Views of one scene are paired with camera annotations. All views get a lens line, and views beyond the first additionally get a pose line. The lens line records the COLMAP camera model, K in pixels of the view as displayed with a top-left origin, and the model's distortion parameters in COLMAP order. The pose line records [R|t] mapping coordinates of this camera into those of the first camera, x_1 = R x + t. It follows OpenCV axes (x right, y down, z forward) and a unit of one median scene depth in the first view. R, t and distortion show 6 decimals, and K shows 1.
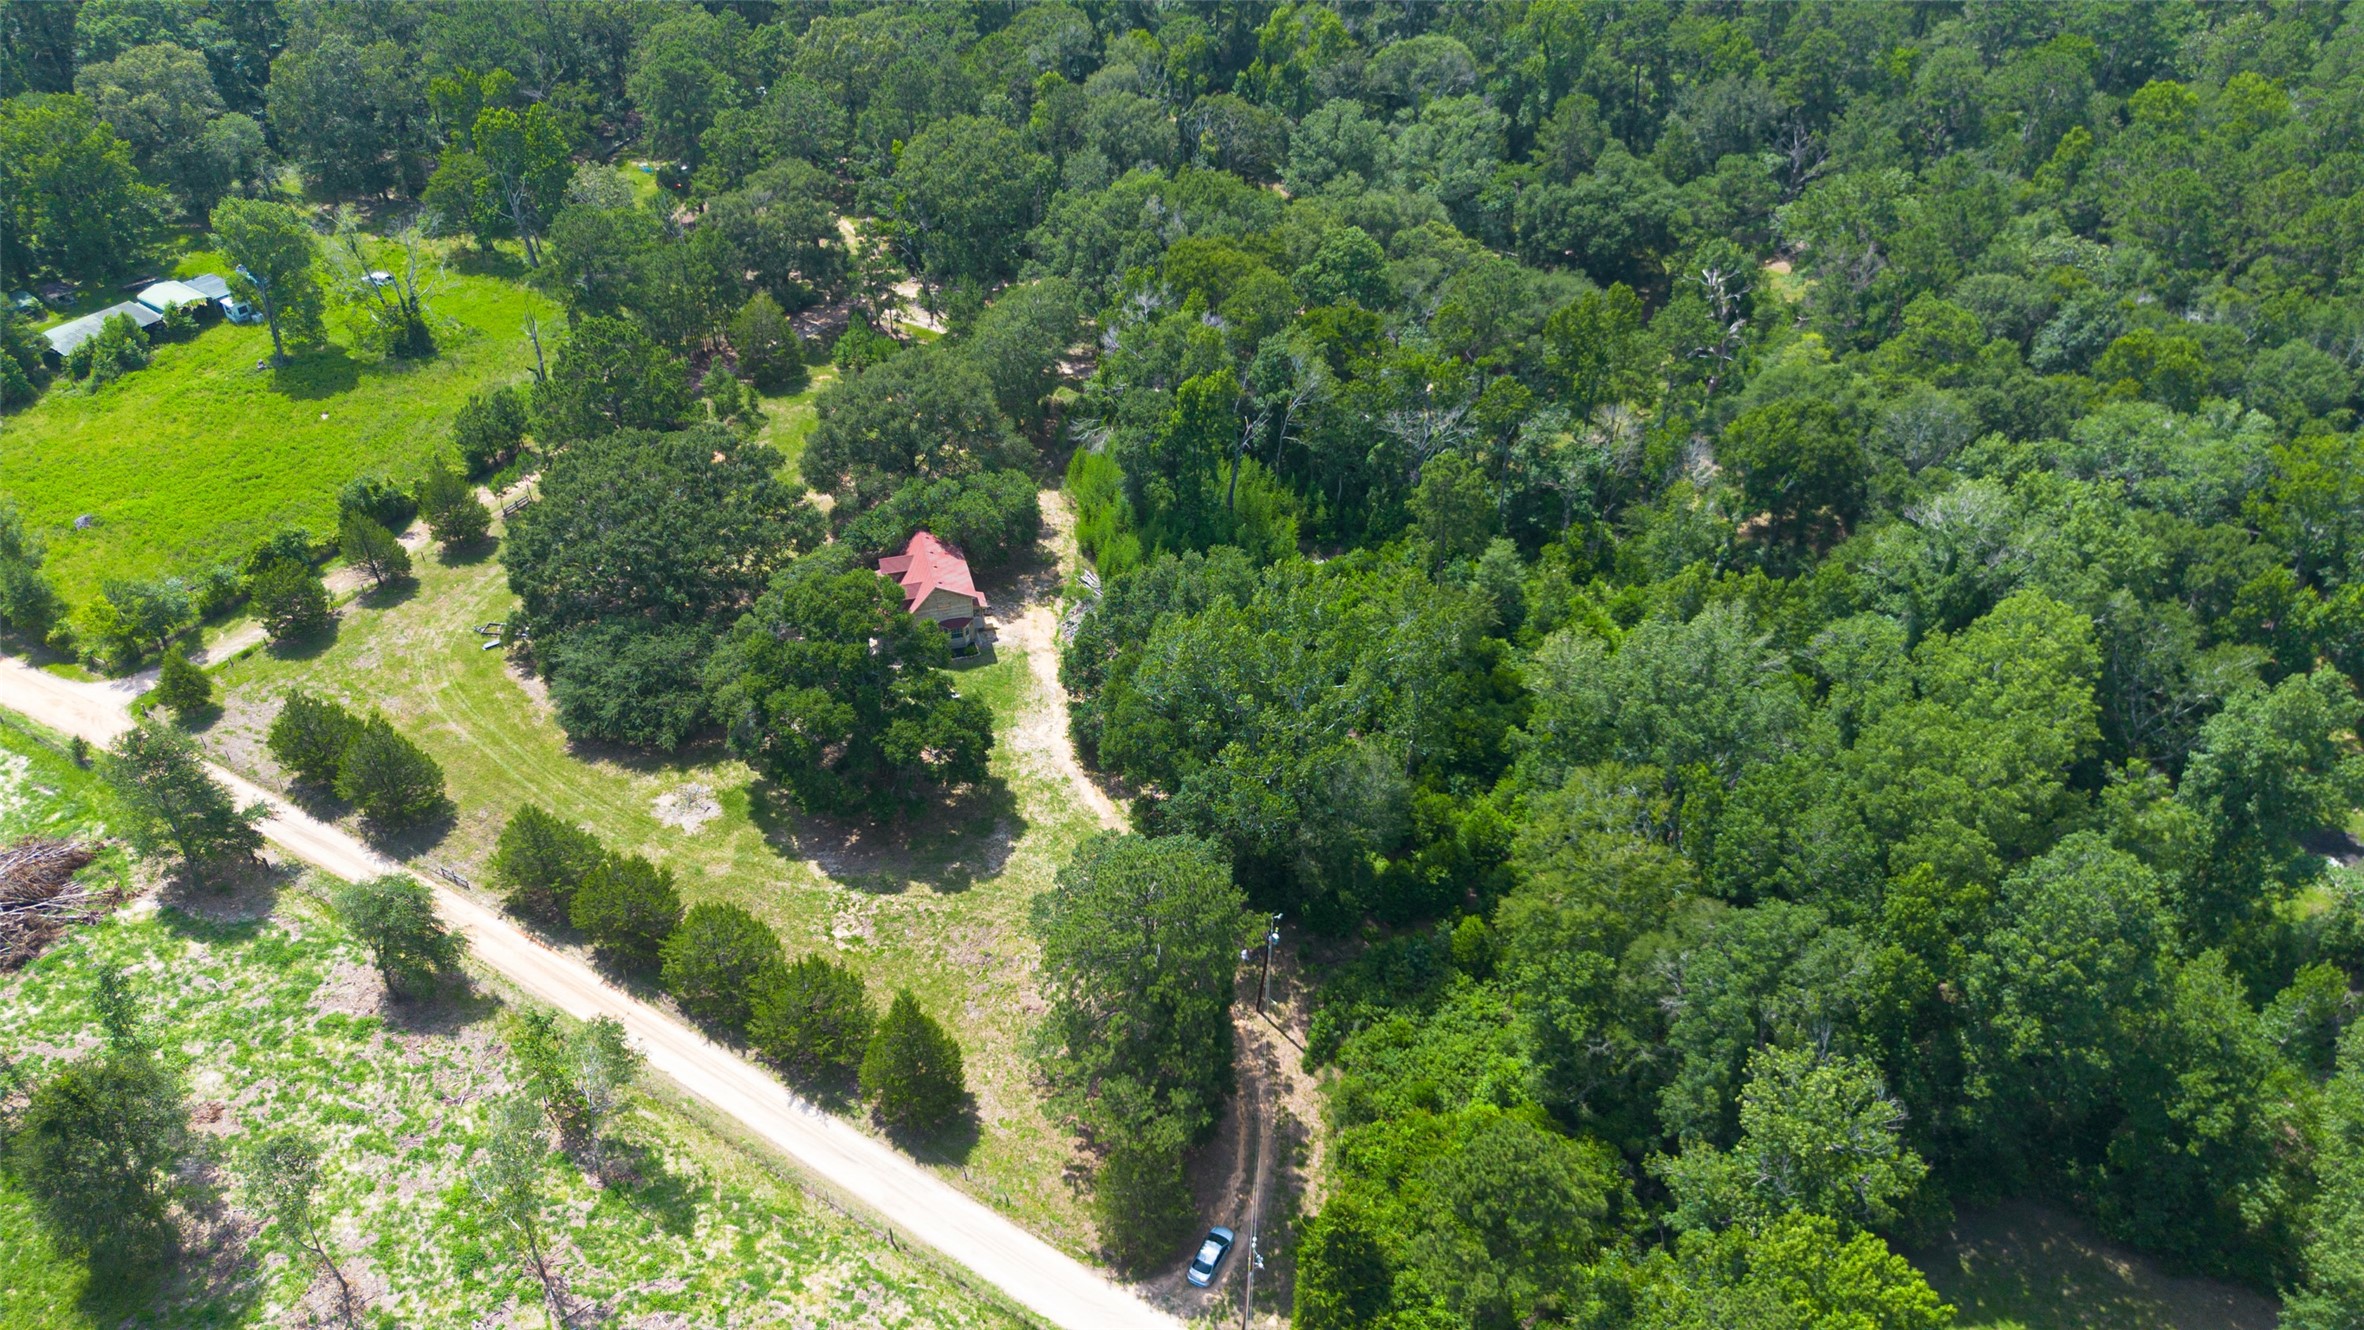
lens RADIAL K [[1686.9, 0, 1182.0], [0, 1686.9, 665.0], [0, 0, 1]] dist [0.059563, -0.047700]
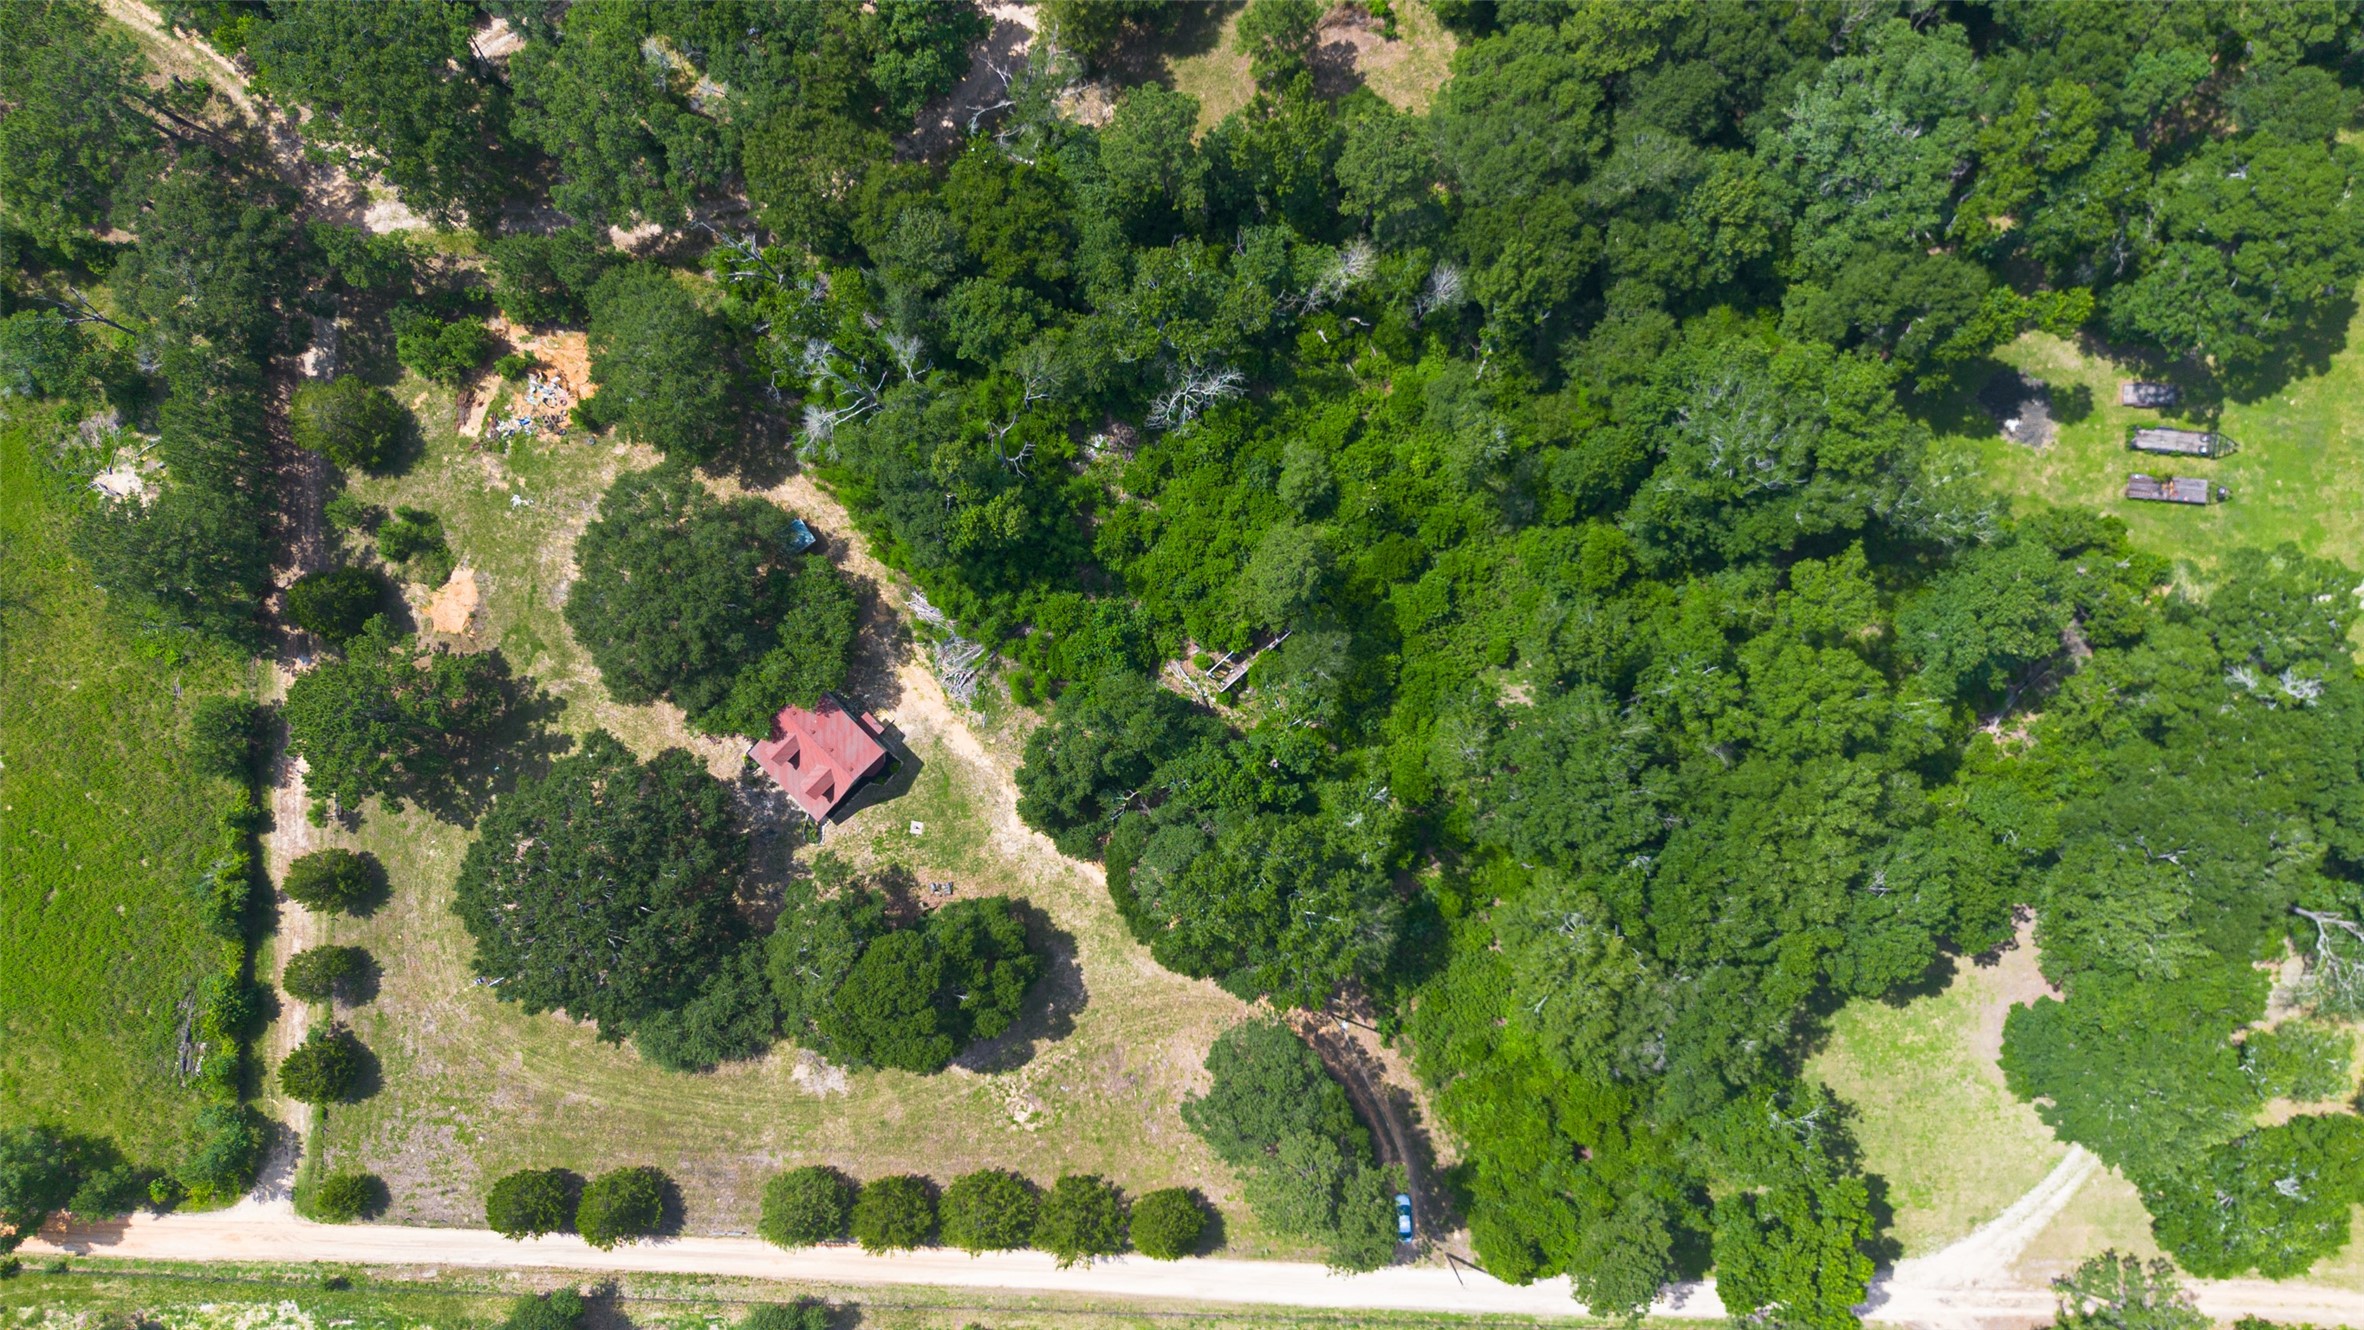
lens RADIAL K [[1686.9, 0, 1182.0], [0, 1686.9, 665.0], [0, 0, 1]] dist [0.059563, -0.047700]
pose [[0.865376, -0.500960, -0.012775, 0.093916], [0.325215, 0.542029, 0.774880, -0.975816], [-0.381260, -0.674717, 0.631979, 0.354388]]
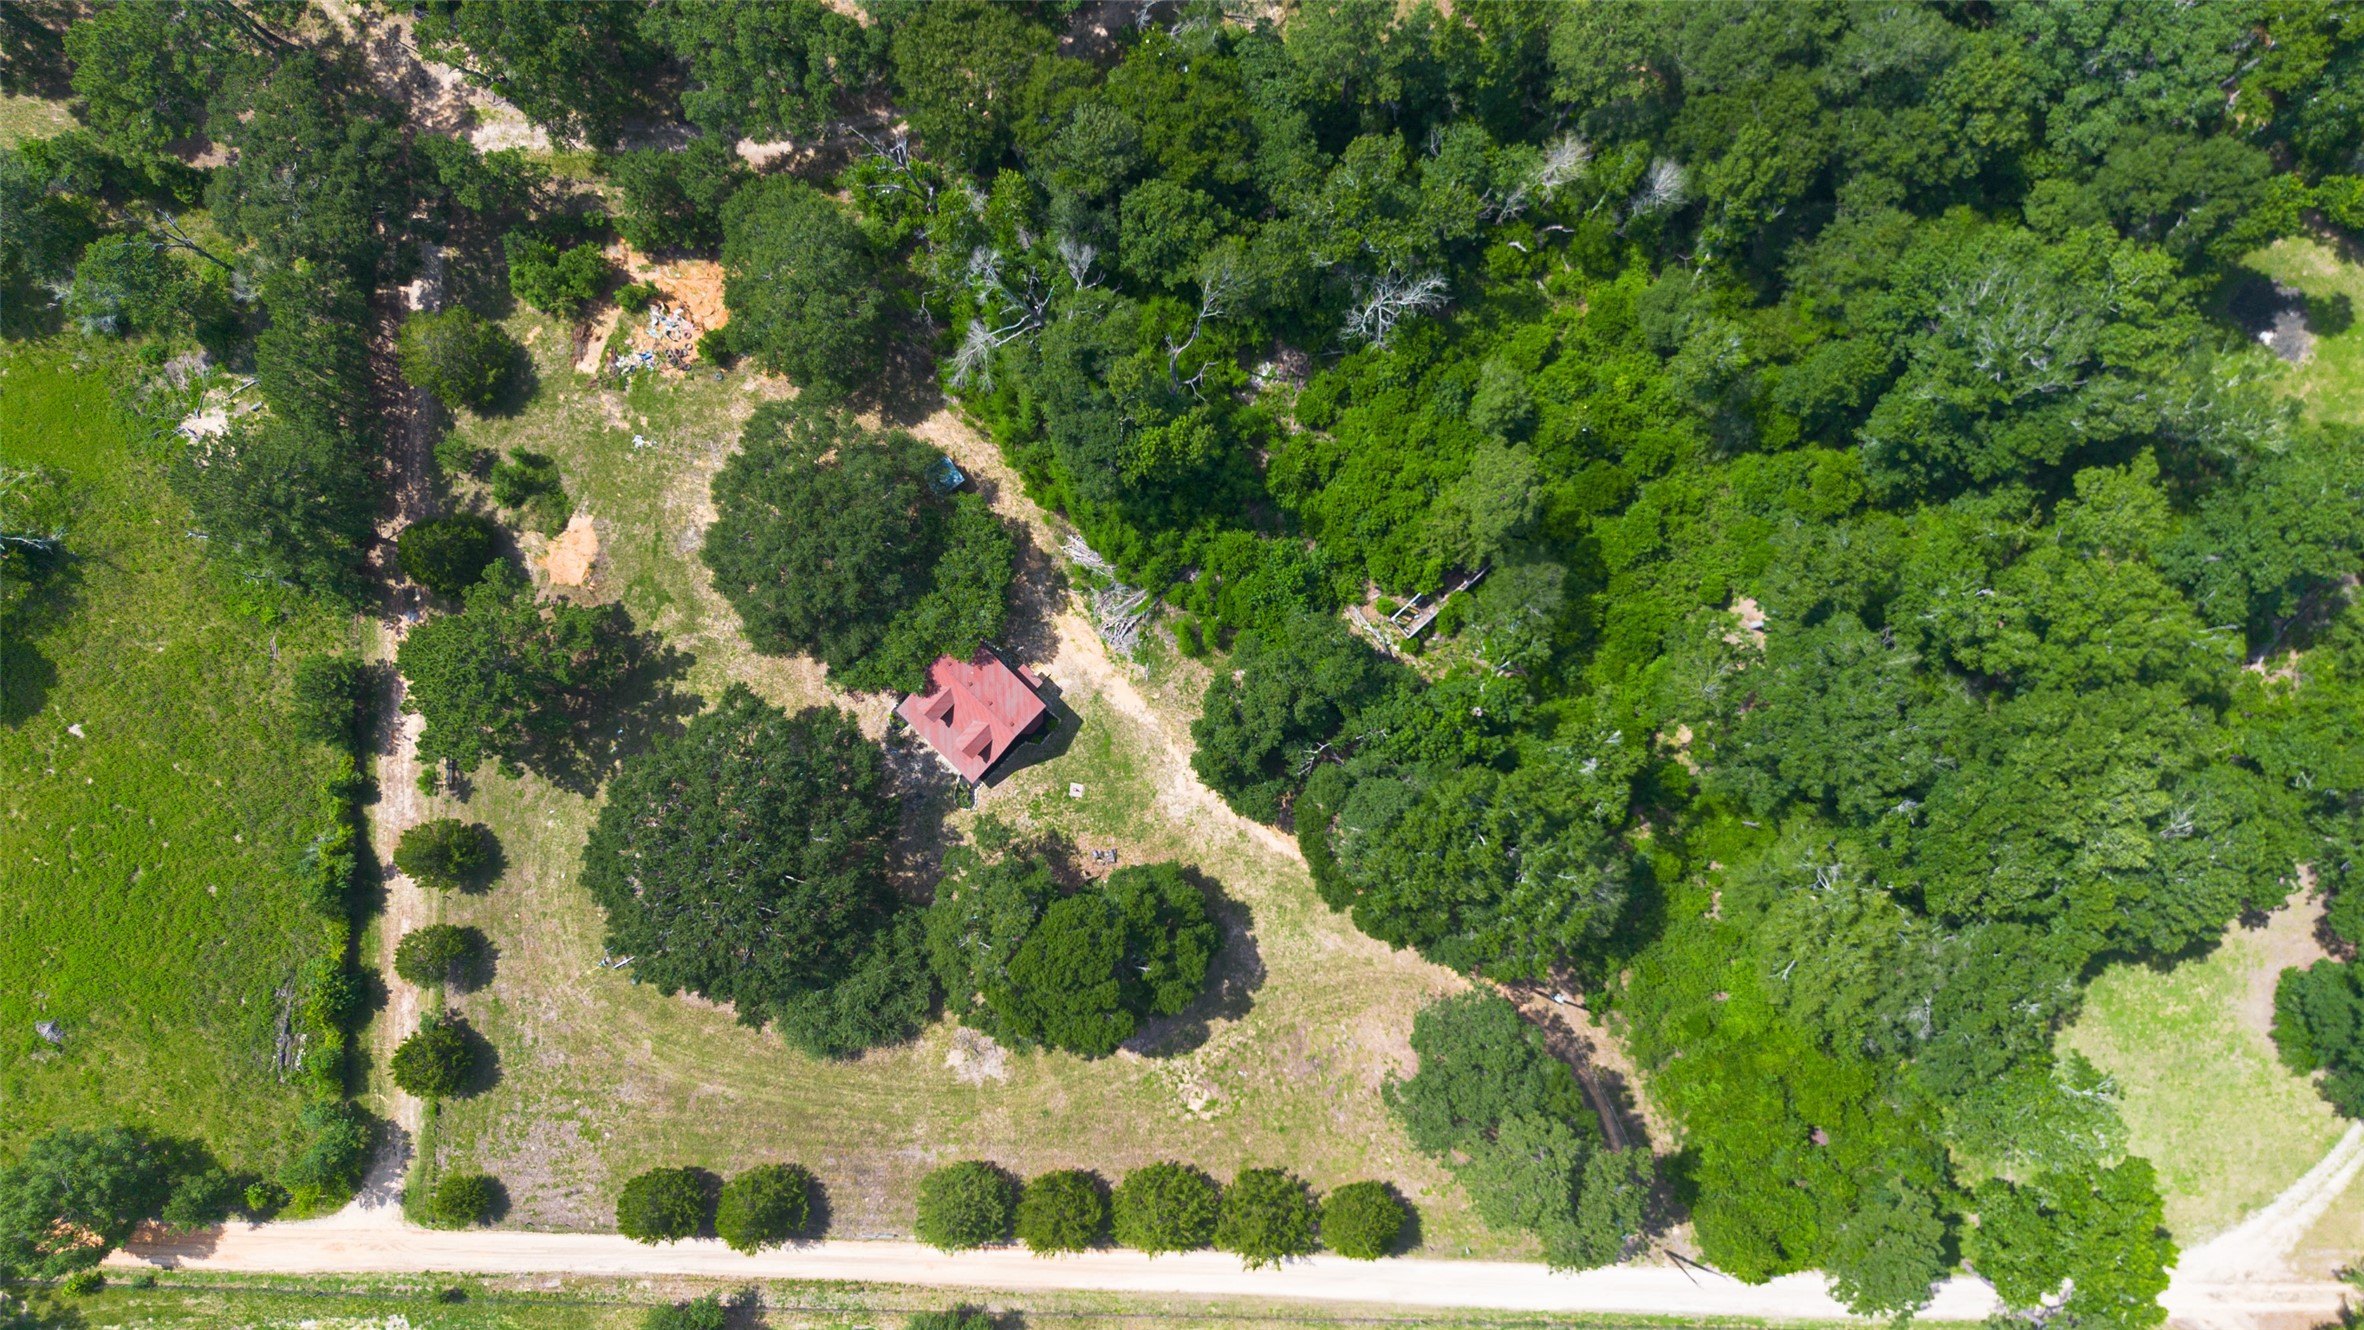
lens RADIAL K [[1686.9, 0, 1182.0], [0, 1686.9, 665.0], [0, 0, 1]] dist [0.059563, -0.047700]
pose [[0.859459, -0.511178, -0.005161, -0.044581], [0.331759, 0.550059, 0.766402, -0.906494], [-0.388929, -0.660403, 0.642341, 0.431478]]
